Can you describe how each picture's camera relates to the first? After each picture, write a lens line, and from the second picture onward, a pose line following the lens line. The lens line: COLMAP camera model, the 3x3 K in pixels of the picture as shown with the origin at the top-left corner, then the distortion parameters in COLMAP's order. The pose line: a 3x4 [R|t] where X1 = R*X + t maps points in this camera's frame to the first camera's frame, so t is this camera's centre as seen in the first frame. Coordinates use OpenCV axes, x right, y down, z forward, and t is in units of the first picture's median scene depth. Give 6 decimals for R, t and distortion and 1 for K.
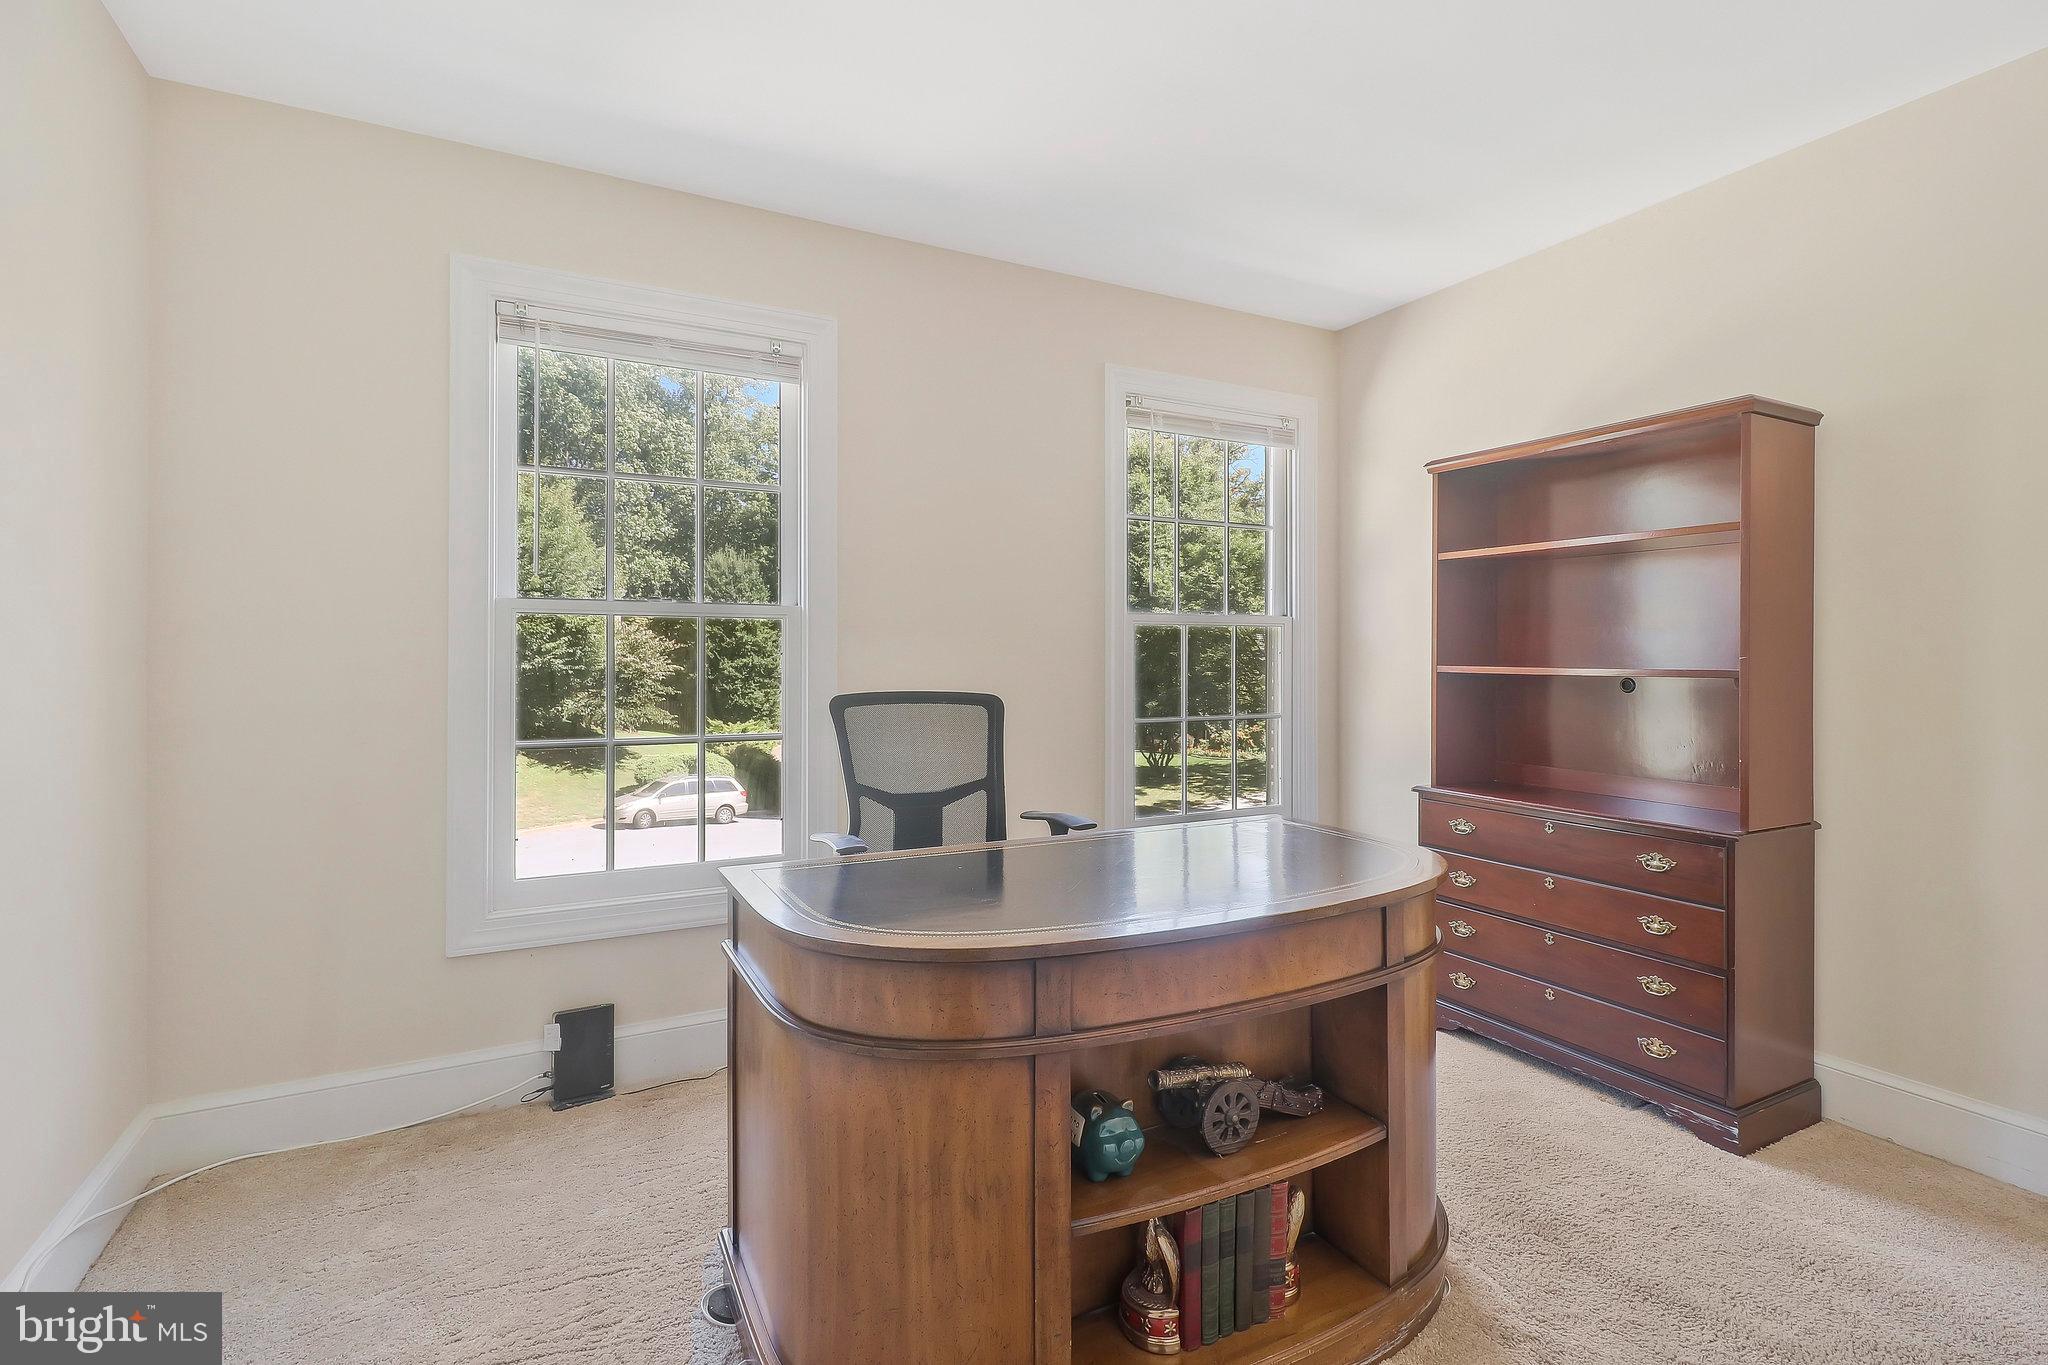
lens RADIAL K [[962.5, 0, 1019.5], [0, 962.5, 650.3], [0, 0, 1]] dist [0.002424, 0.002561]
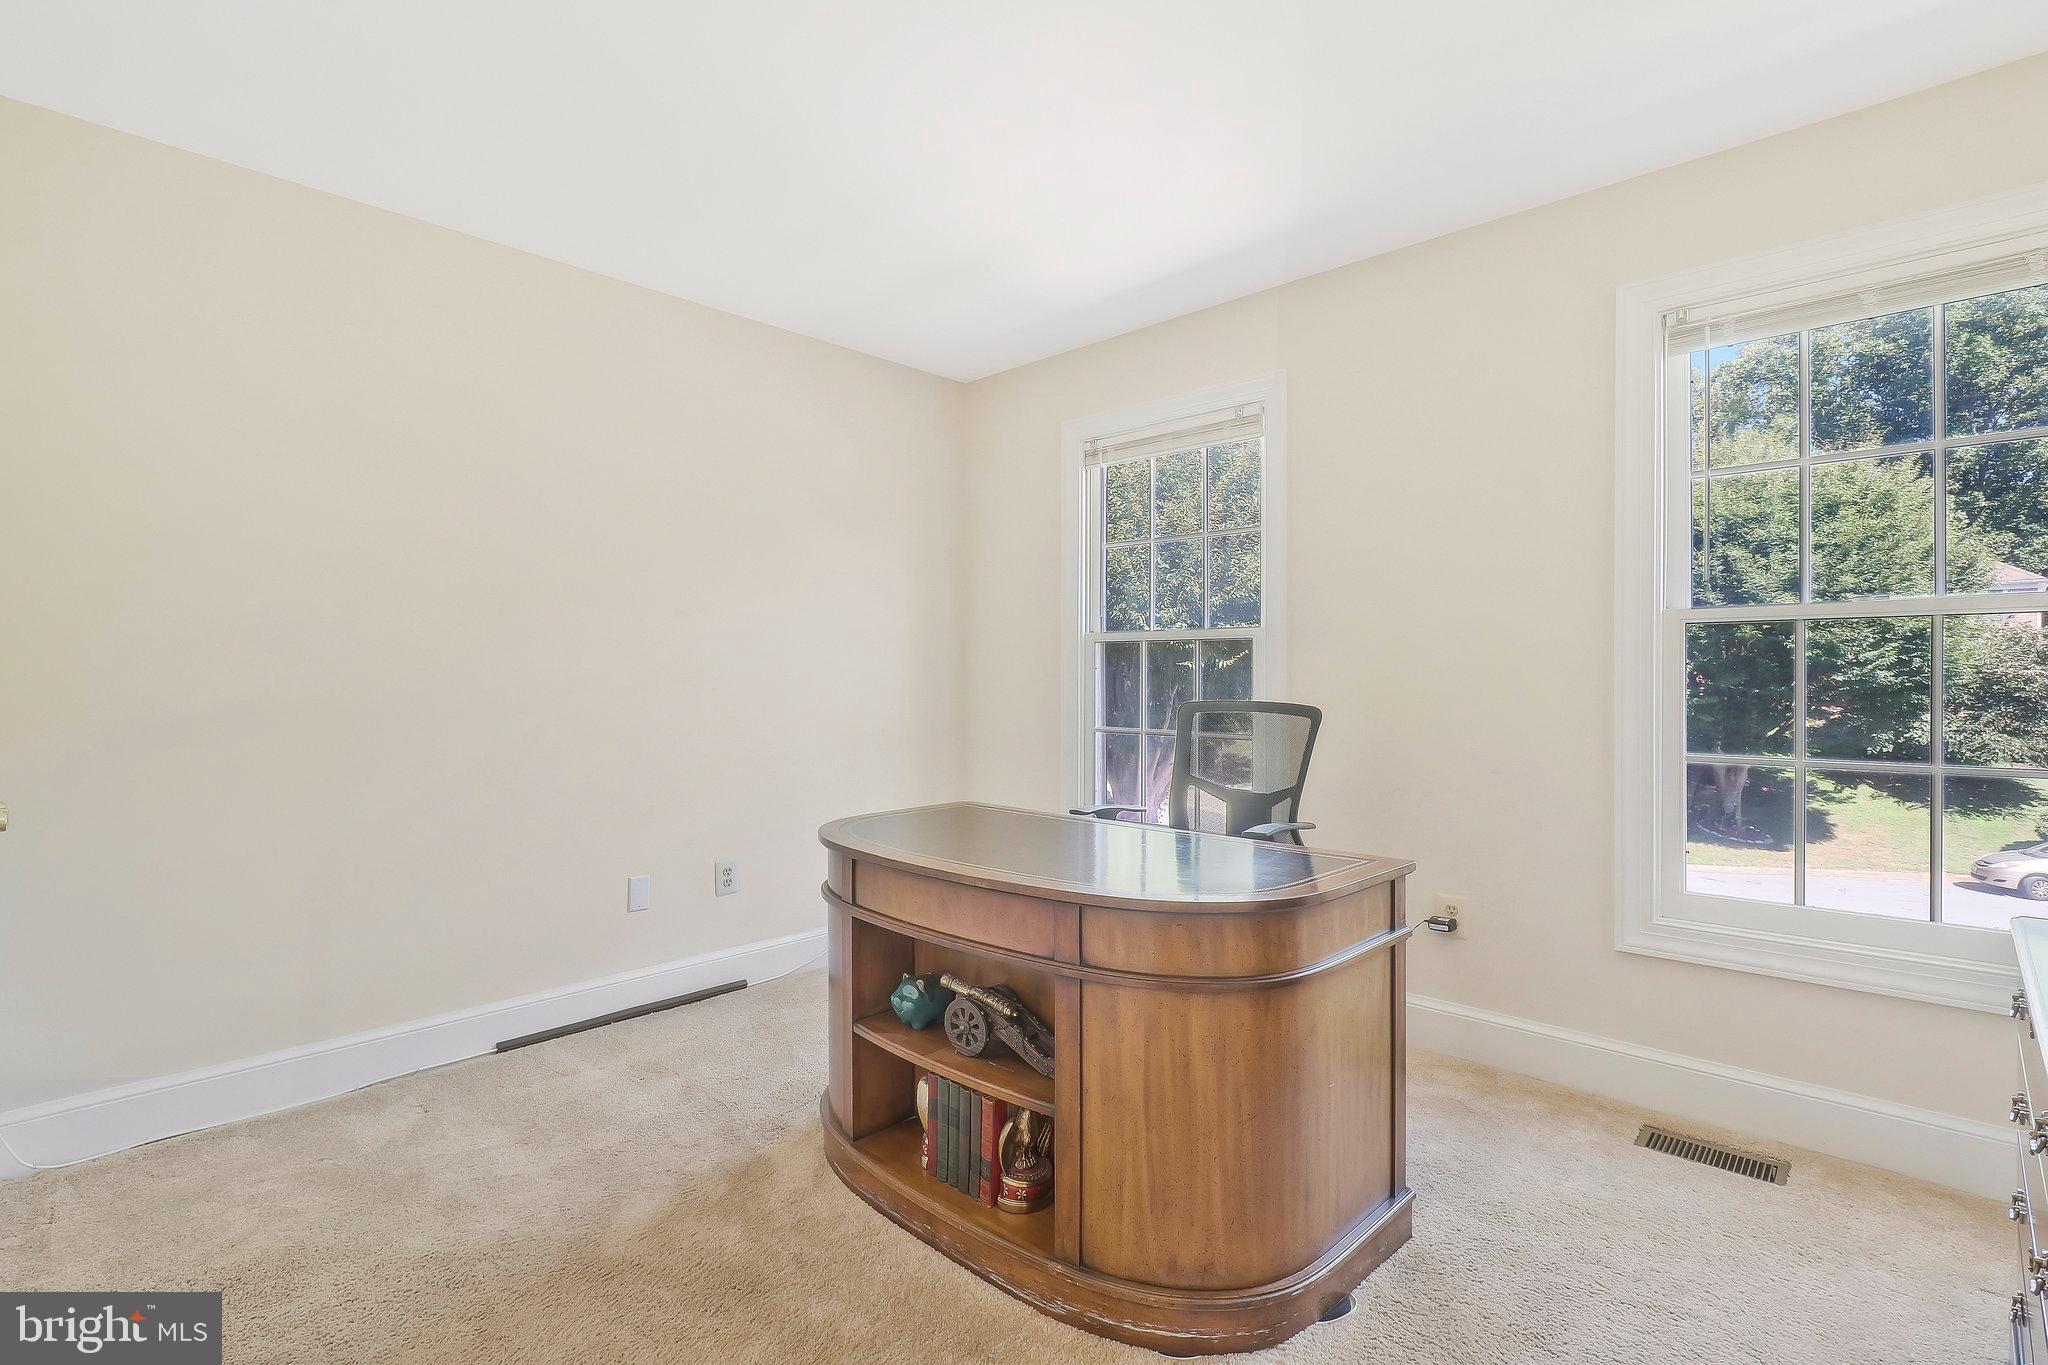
lens RADIAL K [[962.5, 0, 1019.7], [0, 962.5, 679.0], [0, 0, 1]] dist [0.002424, 0.002561]
pose [[0.313669, 0.006858, -0.949508, 0.166185], [0.010329, 0.999890, 0.010634, 0.000142], [0.949476, -0.013143, 0.313563, 0.075312]]
